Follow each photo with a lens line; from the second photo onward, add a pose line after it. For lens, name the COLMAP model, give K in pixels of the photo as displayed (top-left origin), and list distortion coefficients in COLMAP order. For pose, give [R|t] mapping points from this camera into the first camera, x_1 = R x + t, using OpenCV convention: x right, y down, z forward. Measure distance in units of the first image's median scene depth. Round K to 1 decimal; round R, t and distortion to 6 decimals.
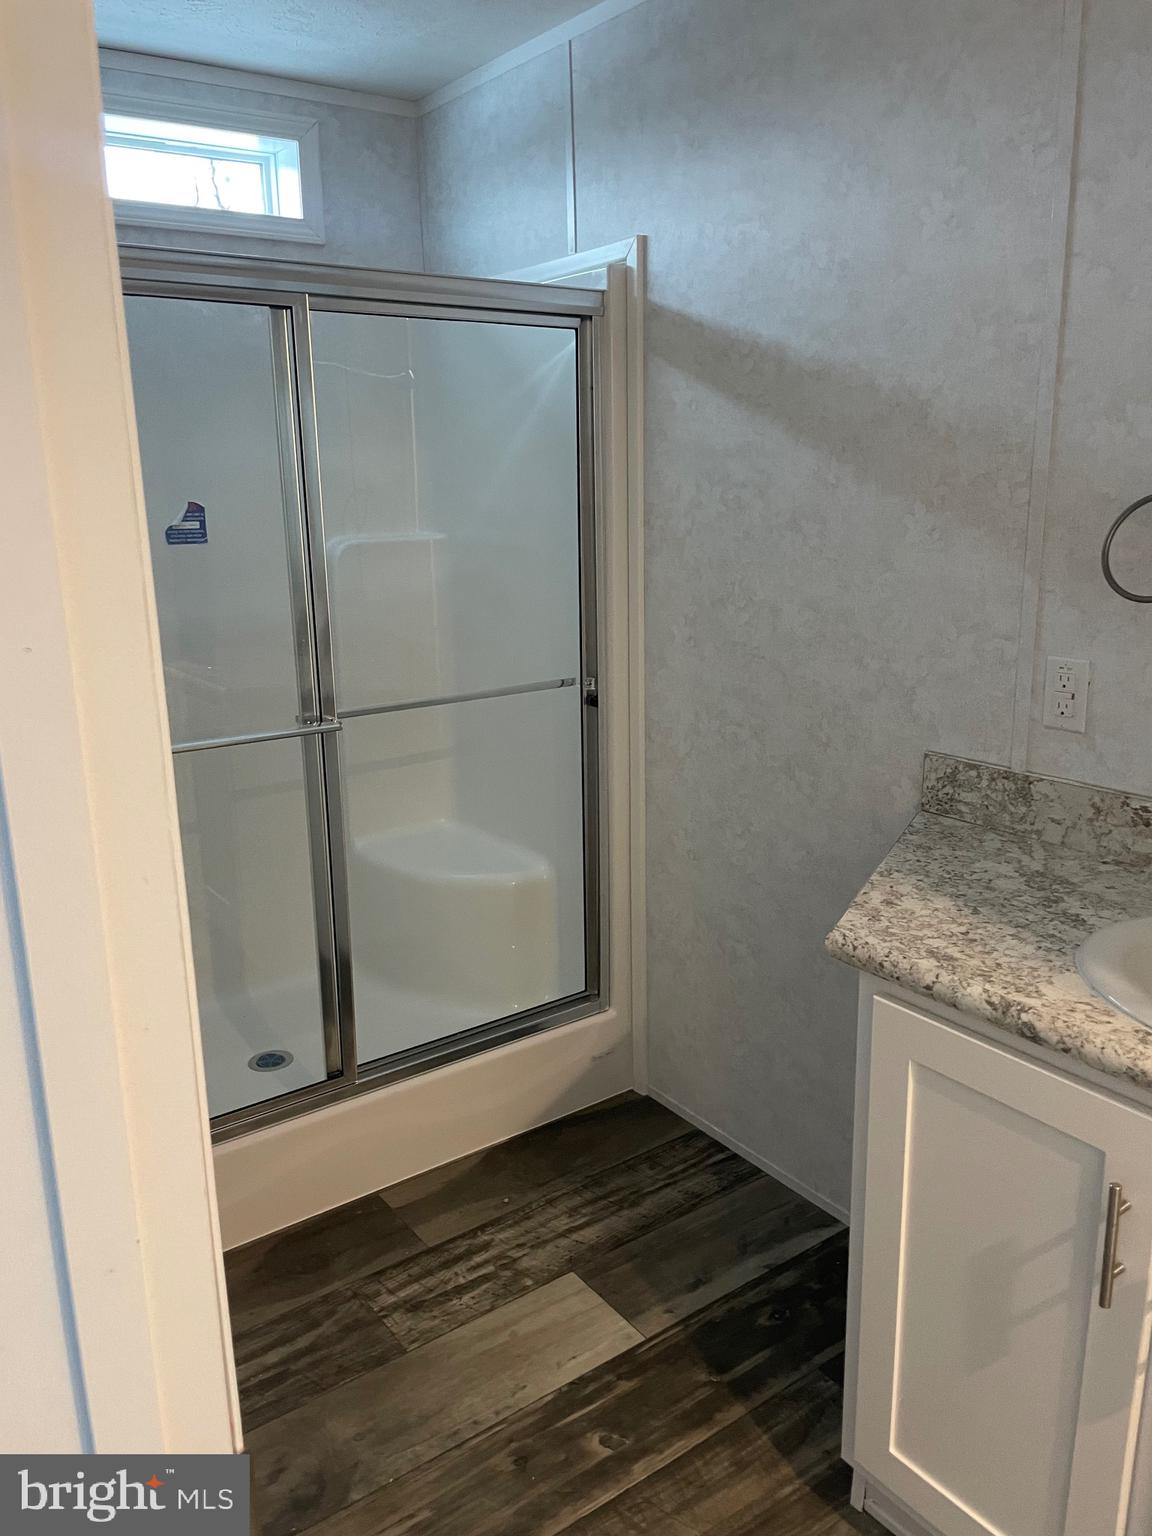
lens RADIAL K [[1168.1, 0, 573.3], [0, 1168.1, 782.9], [0, 0, 1]] dist [0.091606, -0.115990]
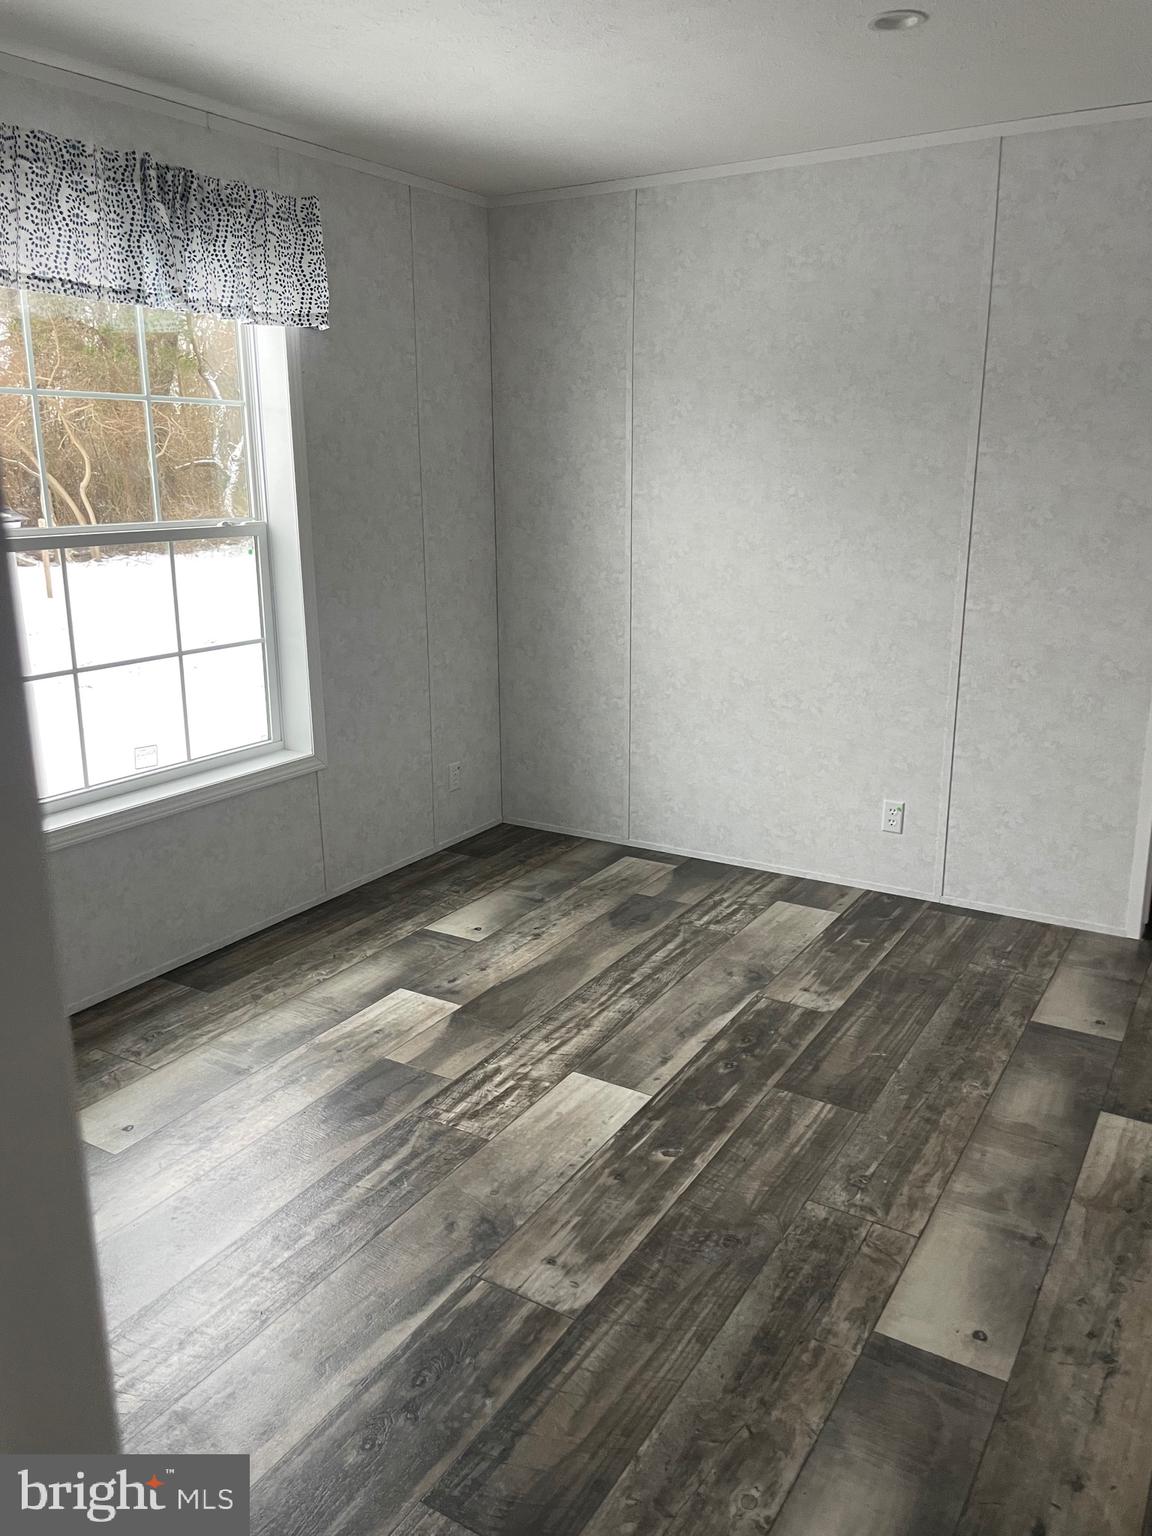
lens RADIAL K [[1171.5, 0, 569.7], [0, 1171.5, 712.2], [0, 0, 1]] dist [0.106102, -0.134325]
pose [[0.923021, -0.069776, 0.378370, -0.500165], [0.092275, 0.994863, -0.041638, 0.081231], [-0.373521, 0.073347, 0.924717, -0.238836]]
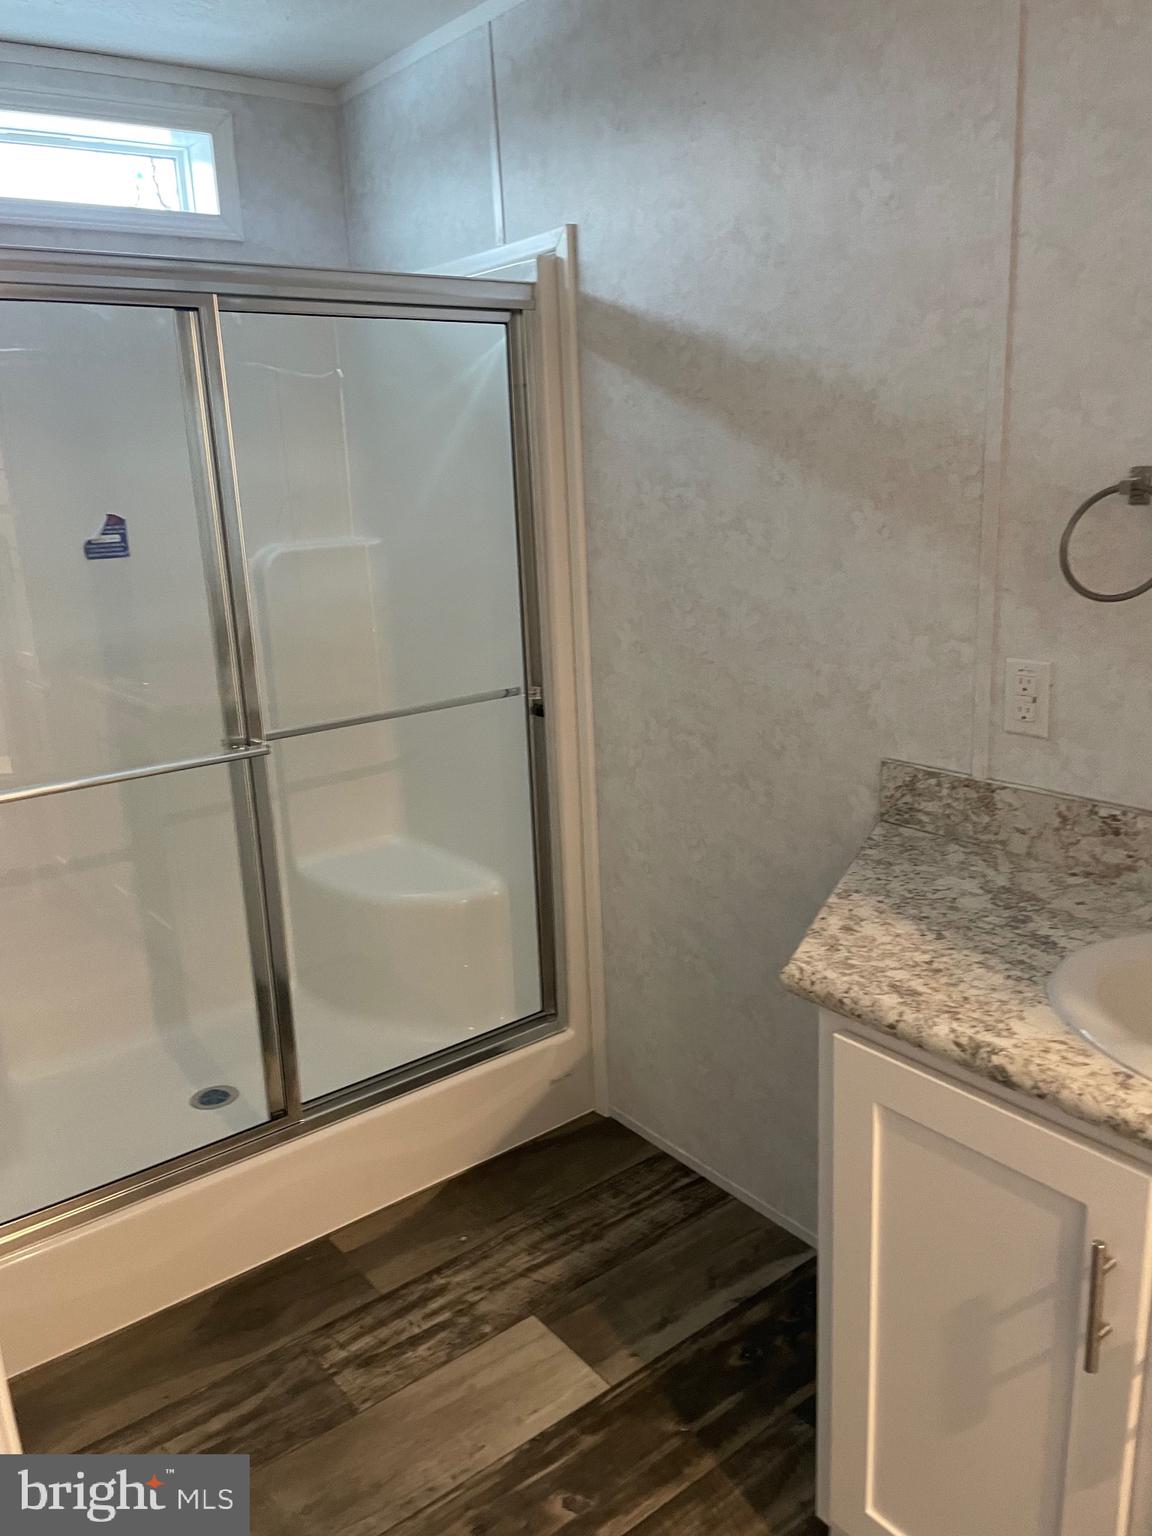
lens RADIAL K [[1169.0, 0, 564.6], [0, 1169.0, 777.1], [0, 0, 1]] dist [0.094707, -0.122521]
pose [[0.999223, -0.032989, 0.021569, 0.019836], [0.032947, 0.999454, 0.002287, -0.021951], [-0.021633, -0.001575, 0.999765, 0.050198]]
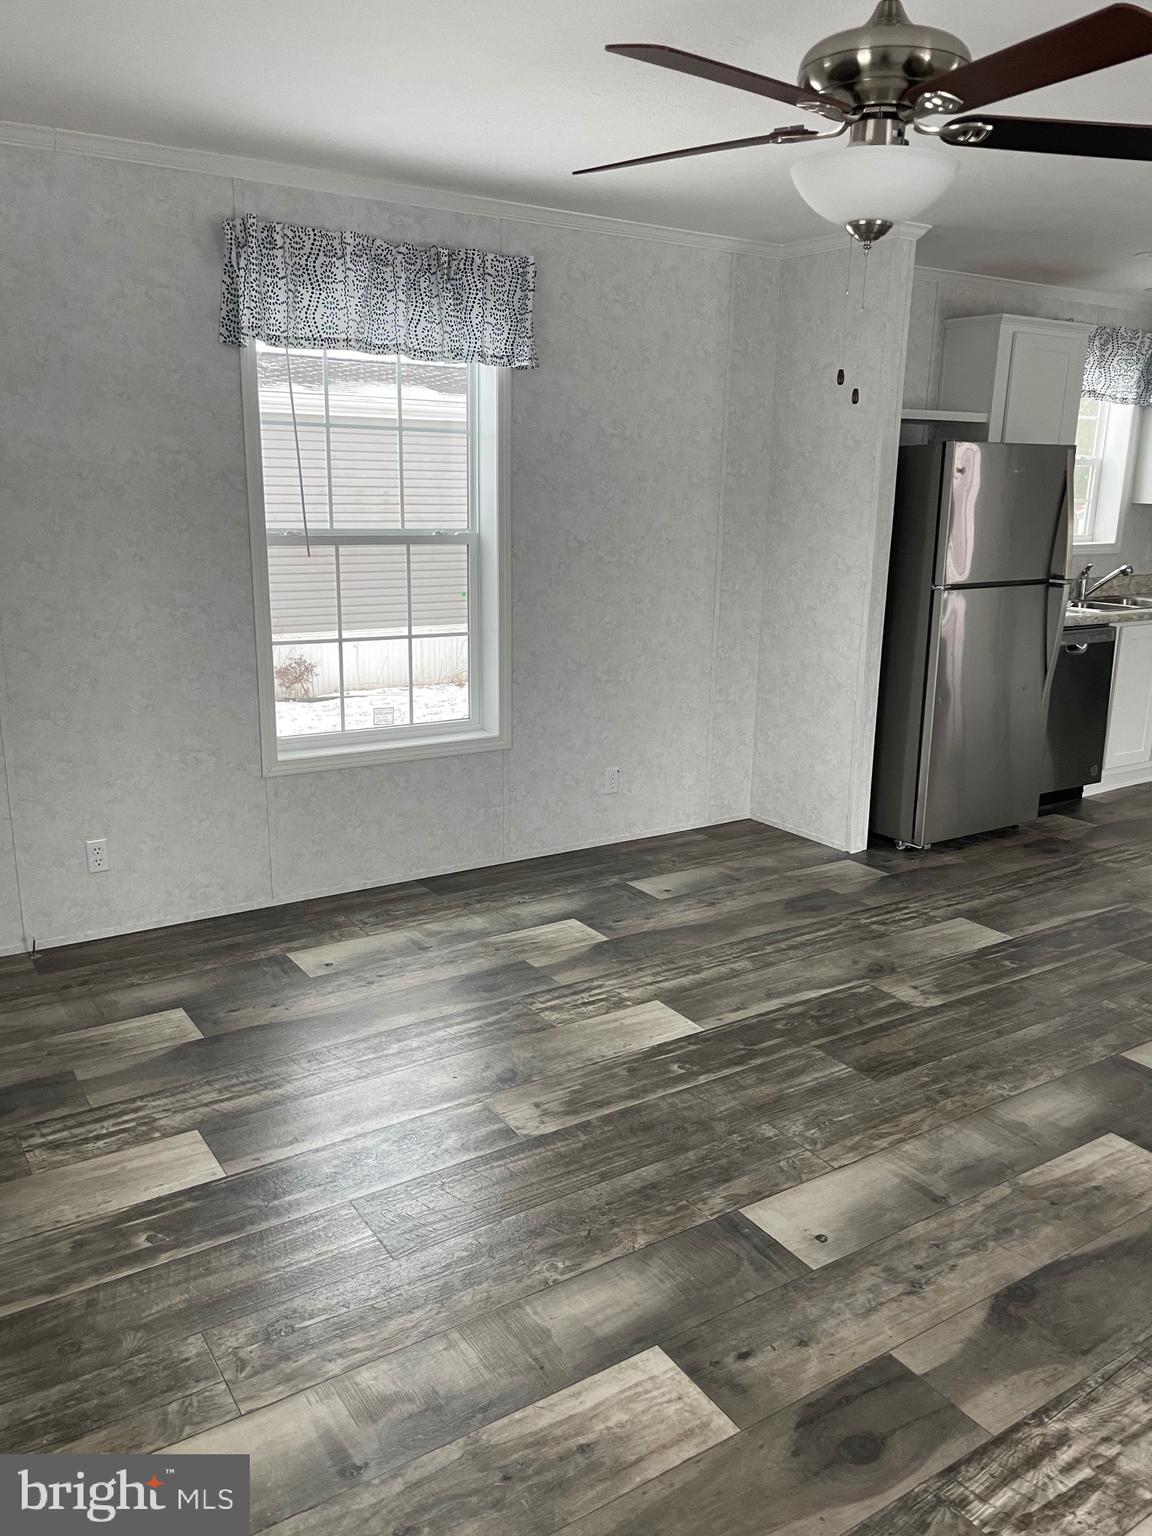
lens RADIAL K [[1169.0, 0, 564.6], [0, 1169.0, 777.1], [0, 0, 1]] dist [0.094707, -0.122521]
pose [[0.998386, 0.041833, -0.038419, -0.080403], [-0.042356, 0.999019, -0.012920, 0.156785], [0.037841, 0.014527, 0.999178, -0.587853]]
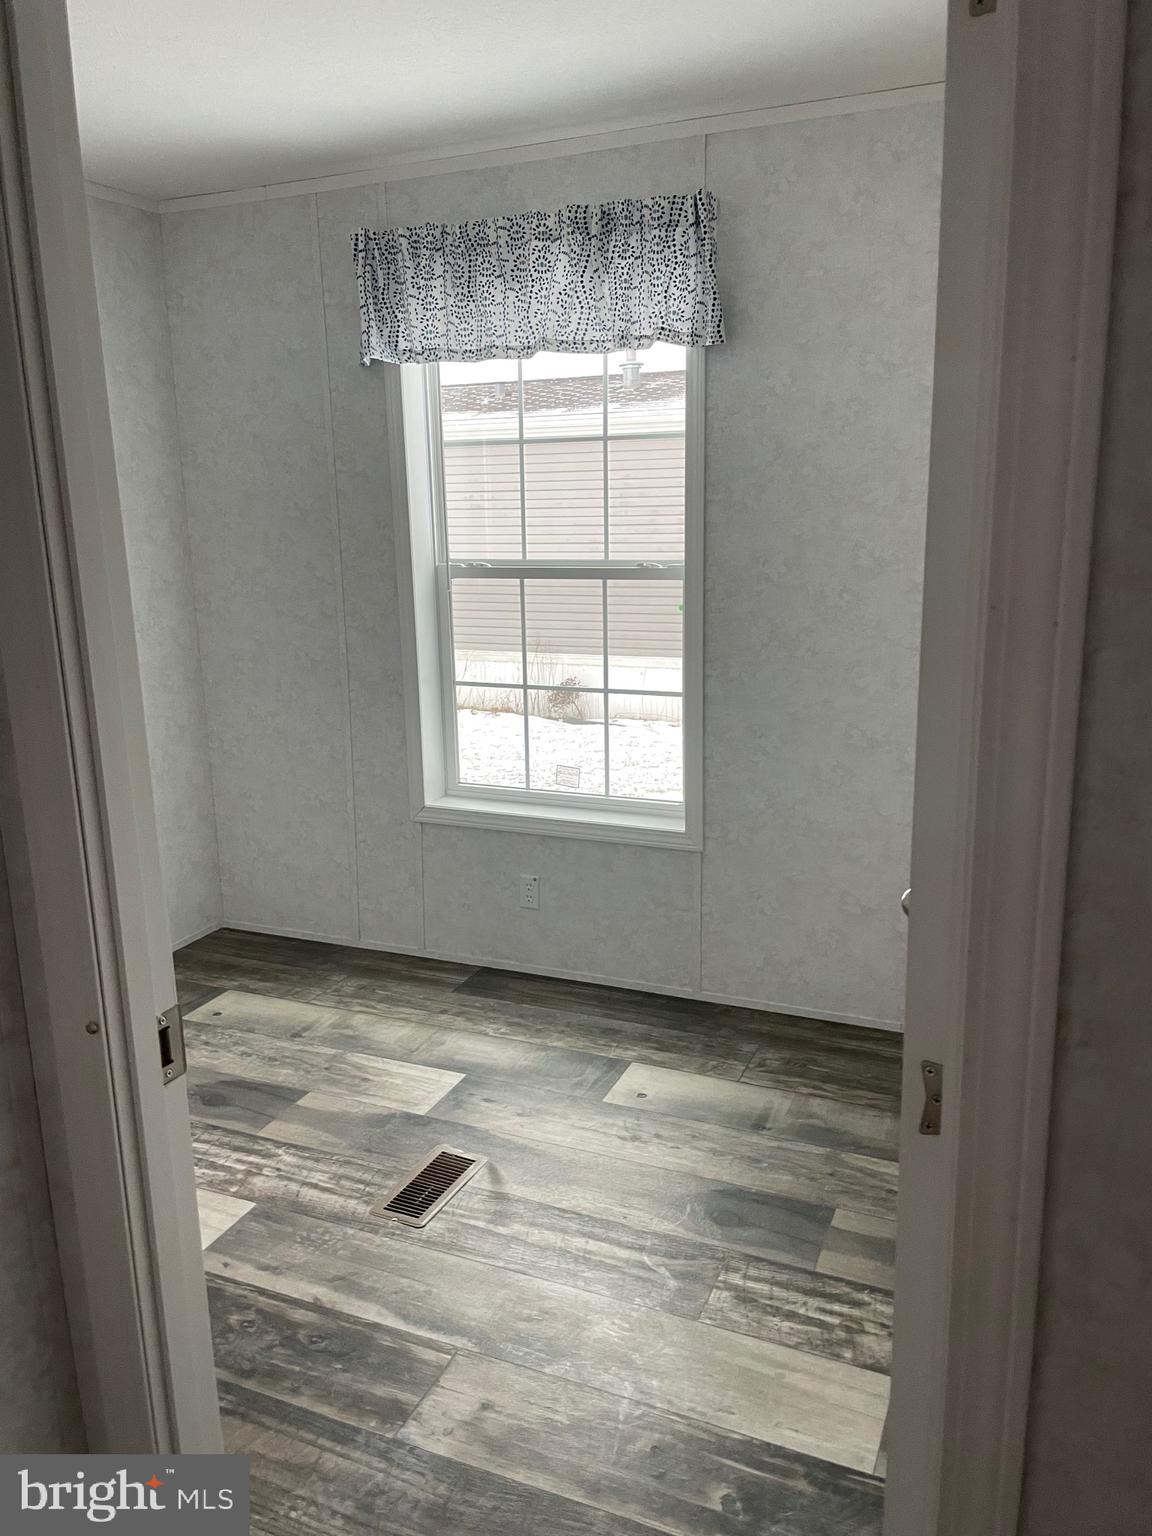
lens RADIAL K [[1150.7, 0, 581.0], [0, 1150.7, 793.3], [0, 0, 1]] dist [0.098252, -0.117769]
pose [[0.510613, 0.216558, -0.832092, 1.089190], [-0.210132, 0.969846, 0.123462, -0.190752], [0.833738, 0.111808, 0.540721, 0.650943]]
